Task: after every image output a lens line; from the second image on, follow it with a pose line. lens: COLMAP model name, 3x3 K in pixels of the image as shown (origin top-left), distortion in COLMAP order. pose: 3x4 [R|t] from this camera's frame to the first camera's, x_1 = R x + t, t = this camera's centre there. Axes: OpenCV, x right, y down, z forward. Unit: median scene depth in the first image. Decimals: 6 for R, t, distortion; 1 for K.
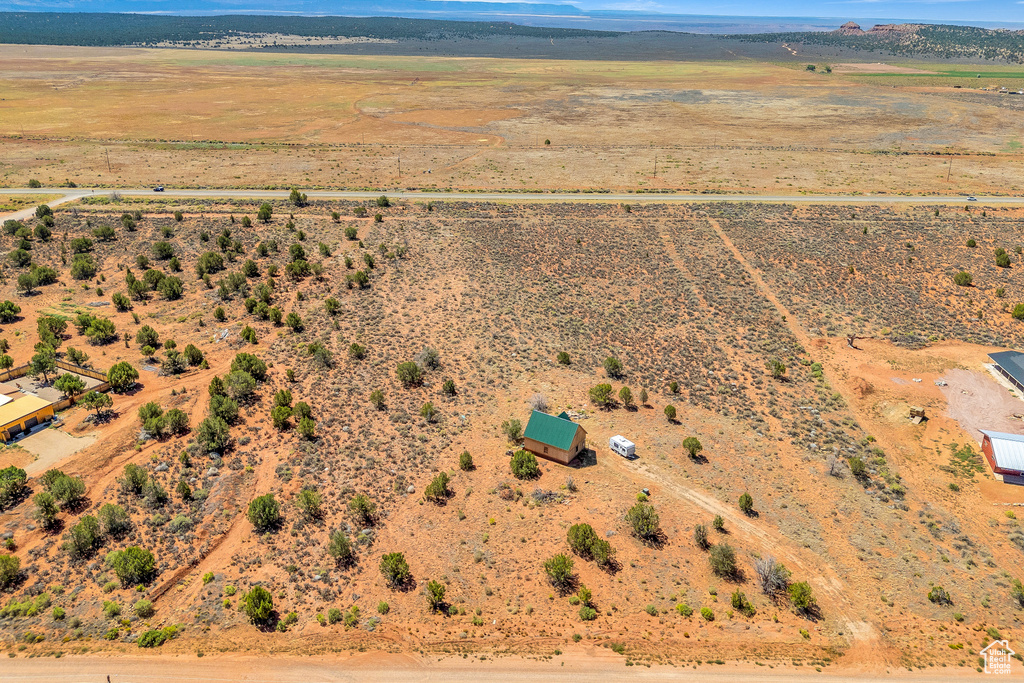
lens RADIAL K [[751.9, 0, 512.6], [0, 751.9, 297.7], [0, 0, 1]] dist [0.069933, -0.073447]
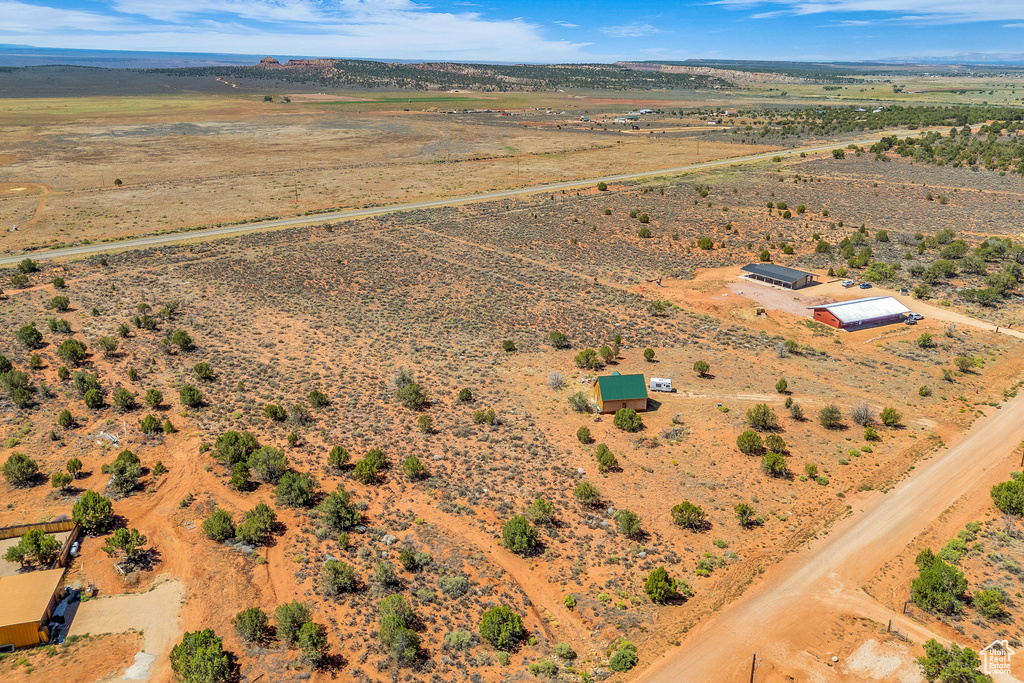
lens RADIAL K [[751.9, 0, 512.6], [0, 751.9, 297.7], [0, 0, 1]] dist [0.069933, -0.073447]
pose [[0.752410, -0.202855, 0.626681, -0.270061], [0.228923, 0.972623, 0.039984, -0.012579], [-0.617635, 0.113377, 0.778249, 0.079955]]
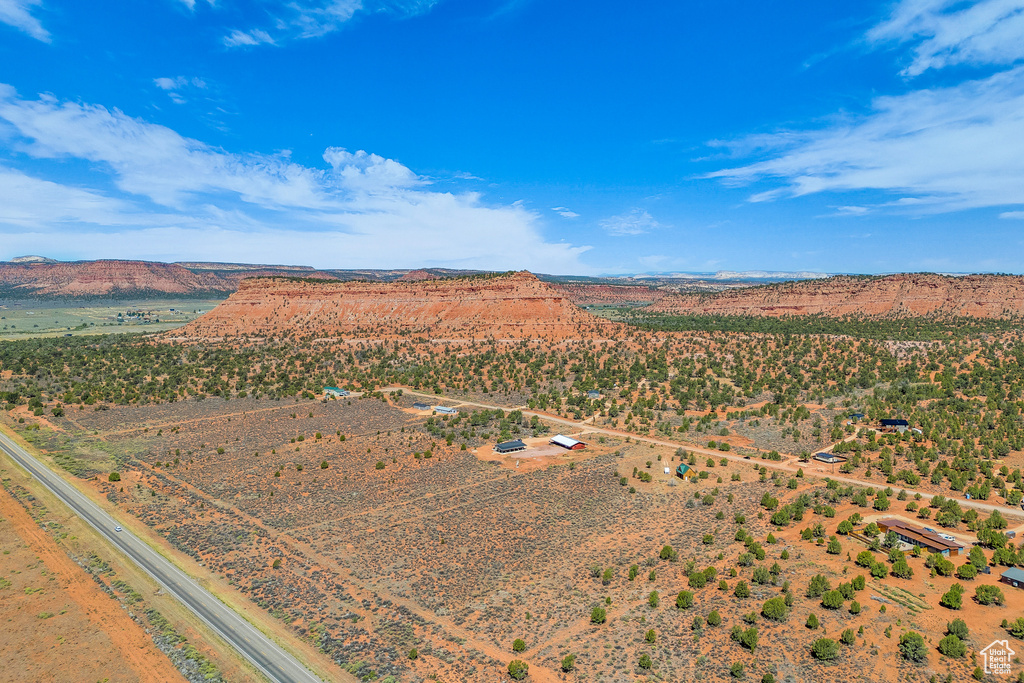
lens RADIAL K [[750.0, 0, 513.3], [0, 750.0, 281.8], [0, 0, 1]] dist [0.131549, -0.253936]
pose [[-0.698475, -0.008250, 0.715587, -0.558190], [0.239535, 0.939561, 0.244639, -0.490035], [-0.674356, 0.342282, -0.654284, 1.119037]]
